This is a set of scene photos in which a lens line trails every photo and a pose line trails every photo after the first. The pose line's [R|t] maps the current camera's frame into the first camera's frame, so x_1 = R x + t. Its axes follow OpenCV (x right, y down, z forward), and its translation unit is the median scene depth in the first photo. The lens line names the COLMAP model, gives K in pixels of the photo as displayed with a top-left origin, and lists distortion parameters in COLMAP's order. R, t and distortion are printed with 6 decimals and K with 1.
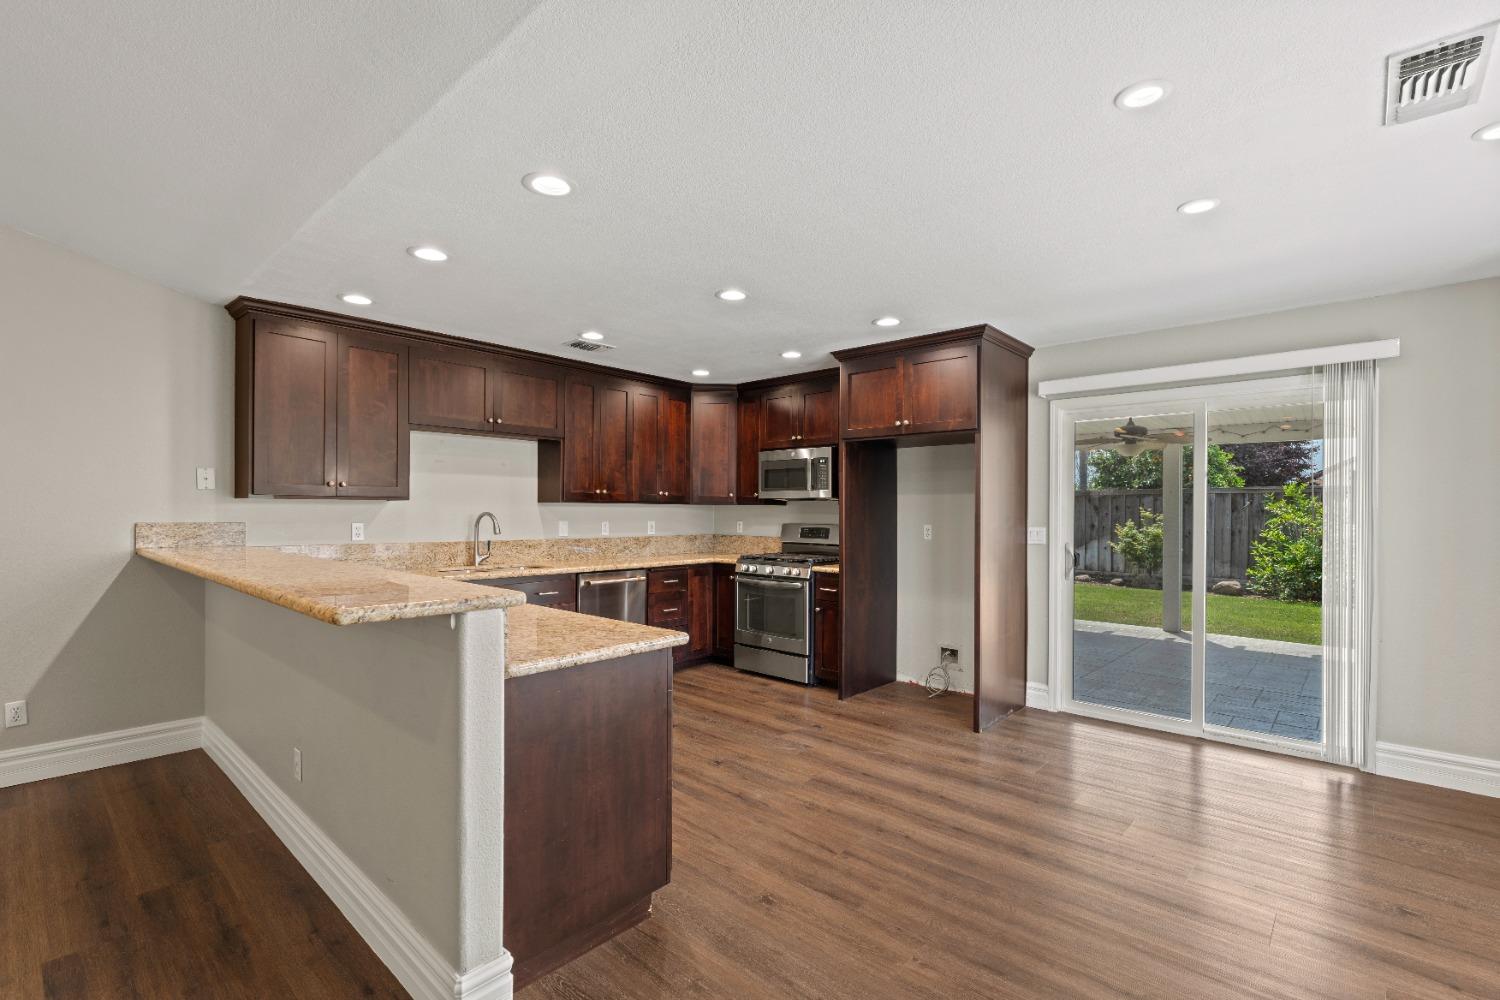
lens RADIAL K [[673.6, 0, 747.8], [0, 673.6, 515.8], [0, 0, 1]] dist [0.001997, 0.000214]
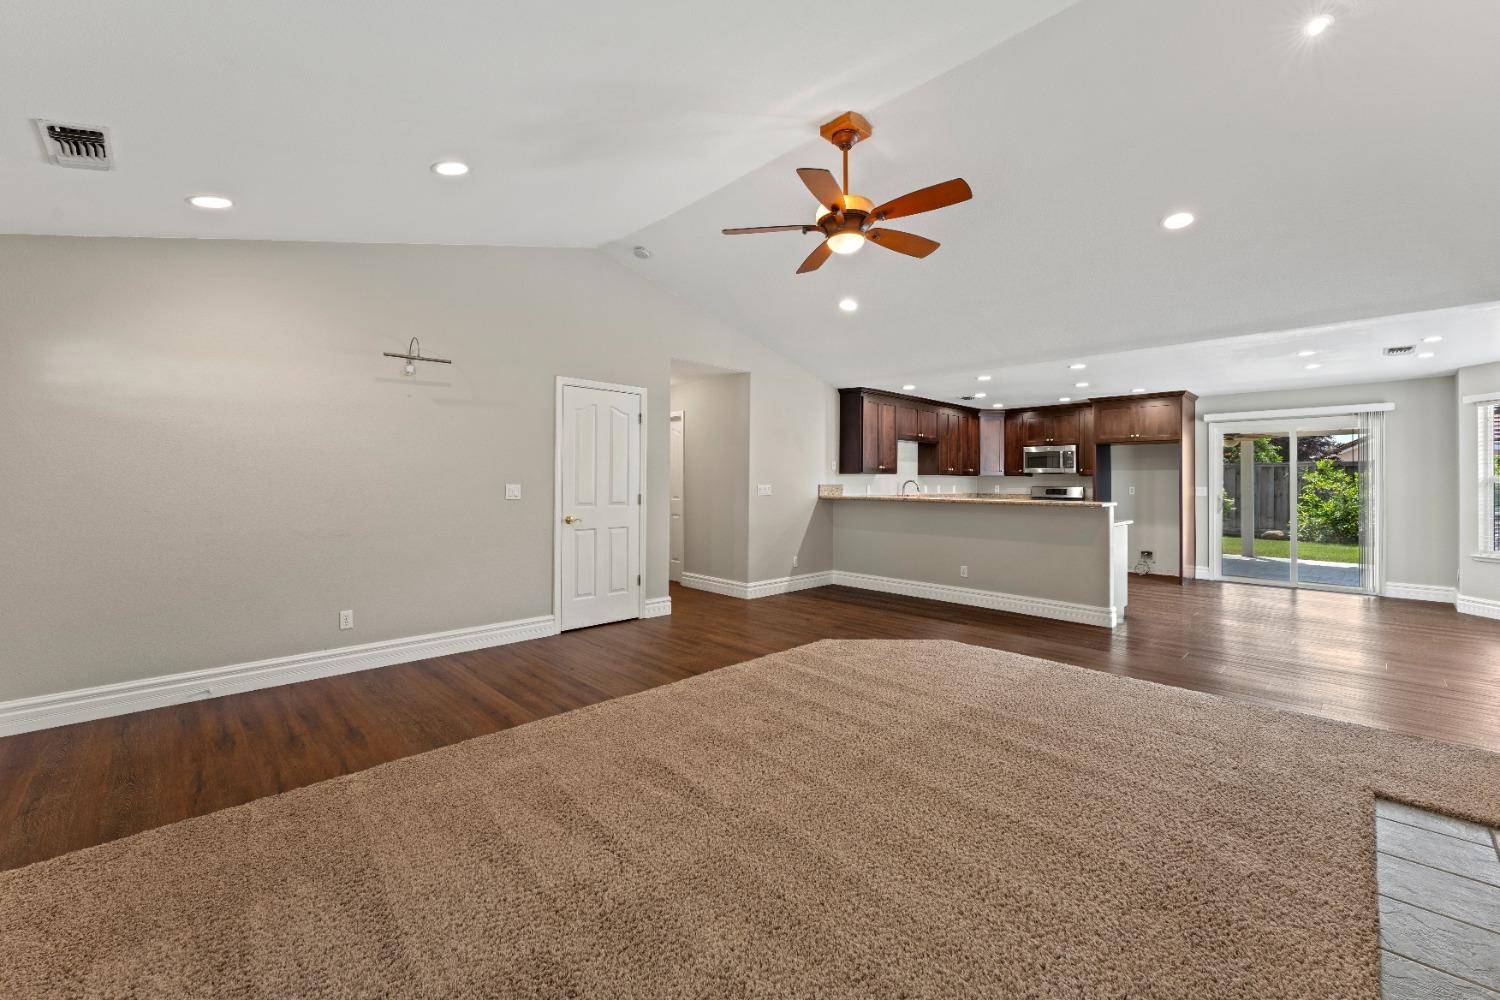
lens RADIAL K [[608.0, 0, 748.2], [0, 608.0, 480.0], [0, 0, 1]] dist [0.006448, 0.000110]
pose [[0.998221, -0.002177, -0.059588, -0.793496], [0.001588, 0.999949, -0.009935, 0.011460], [0.059606, 0.009822, 0.998174, -0.867912]]
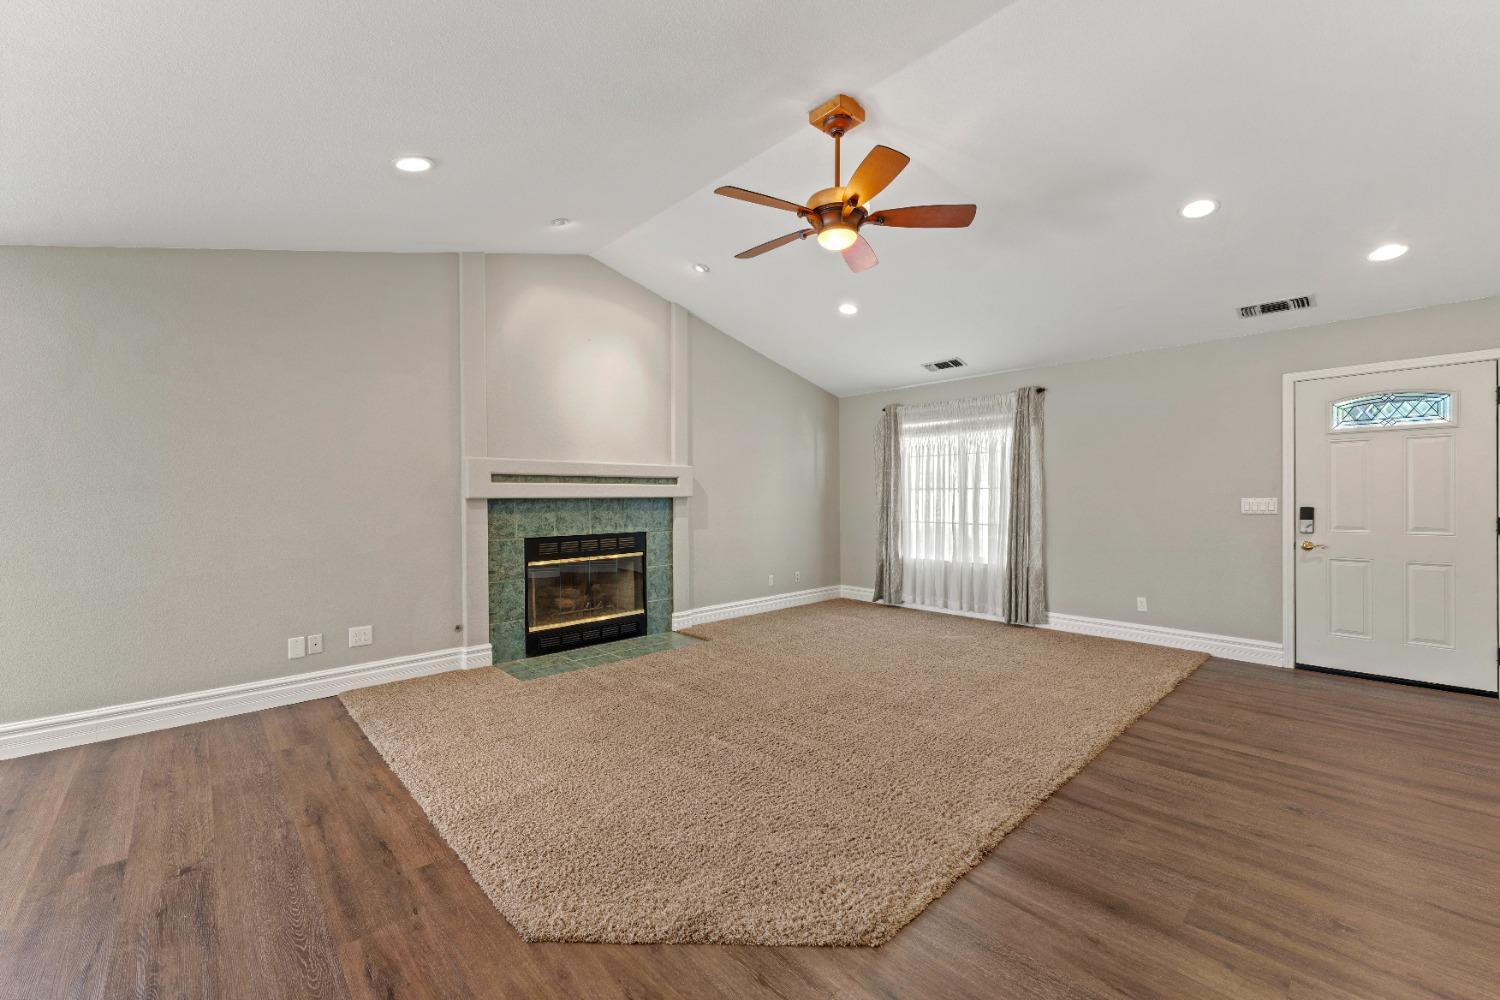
lens RADIAL K [[604.5, 0, 748.9], [0, 604.5, 497.9], [0, 0, 1]] dist [0.002977, 0.000186]
pose [[-0.996569, -0.002021, 0.082741, -0.674521], [-0.001198, 0.999949, 0.009989, 0.004873], [-0.082757, 0.009855, -0.996521, 0.587447]]
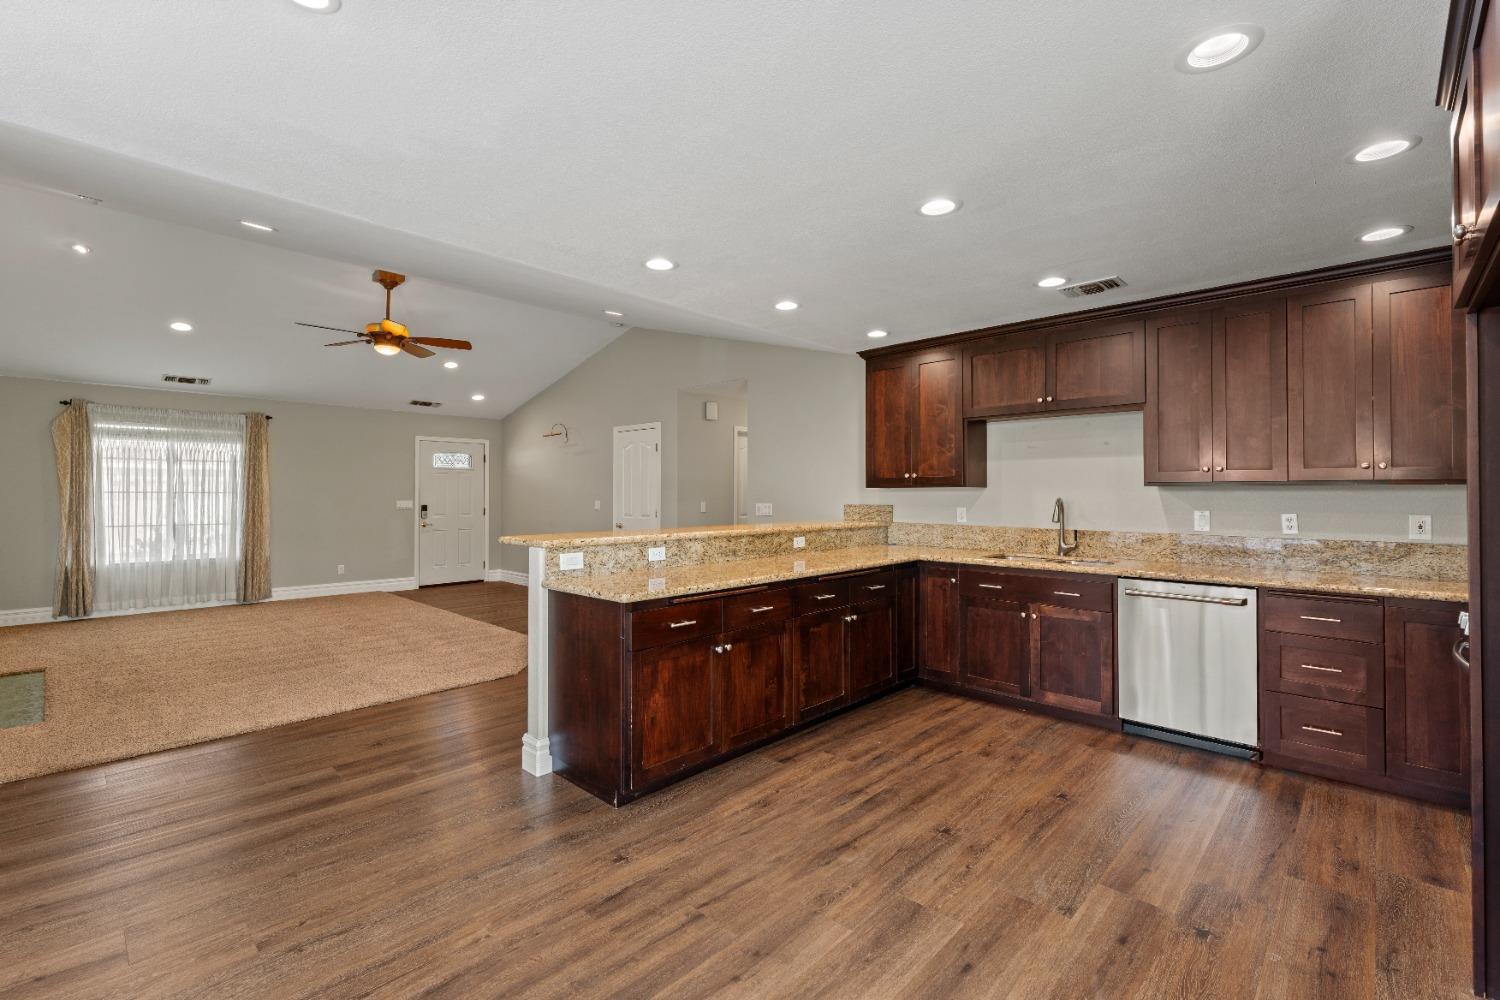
lens RADIAL K [[660.4, 0, 752.1], [0, 660.4, 490.6], [0, 0, 1]] dist [-0.000570, -0.000173]
pose [[-0.022903, -0.012862, -0.999655, 0.546415], [-0.009360, 0.999876, -0.012650, -0.000540], [0.999694, 0.009067, -0.023020, 0.624466]]
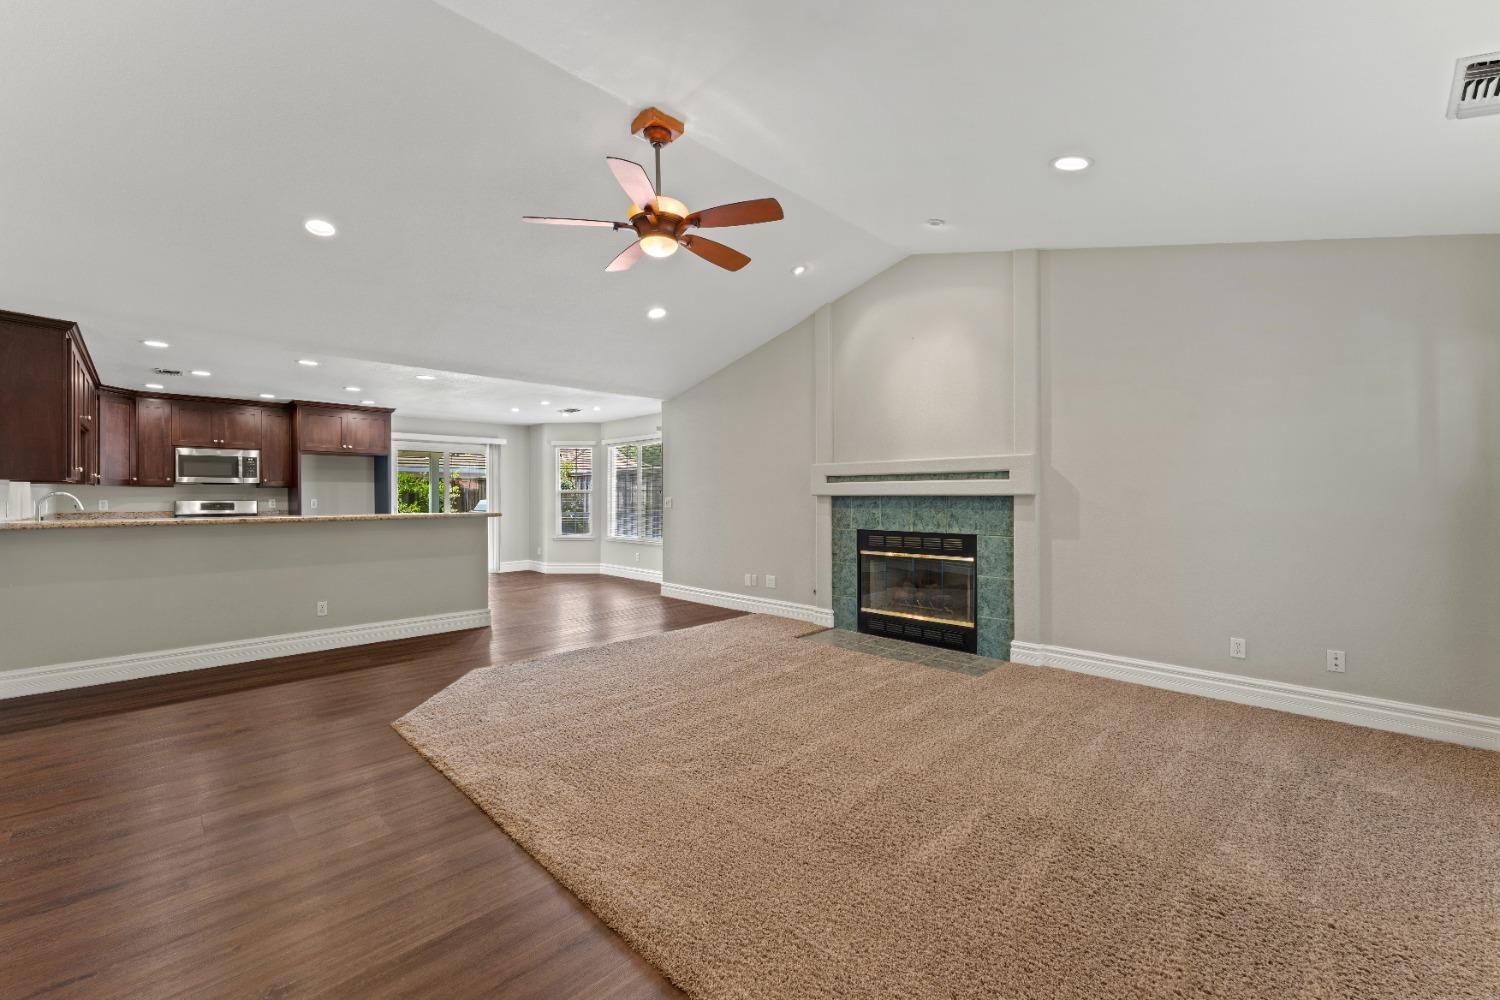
lens RADIAL K [[604.5, 0, 748.9], [0, 604.5, 497.9], [0, 0, 1]] dist [0.002977, 0.000186]
pose [[0.052174, -0.011402, 0.998573, -1.430070], [0.010392, 0.999887, 0.010874, 0.005747], [-0.998584, 0.009810, 0.052286, -0.259772]]
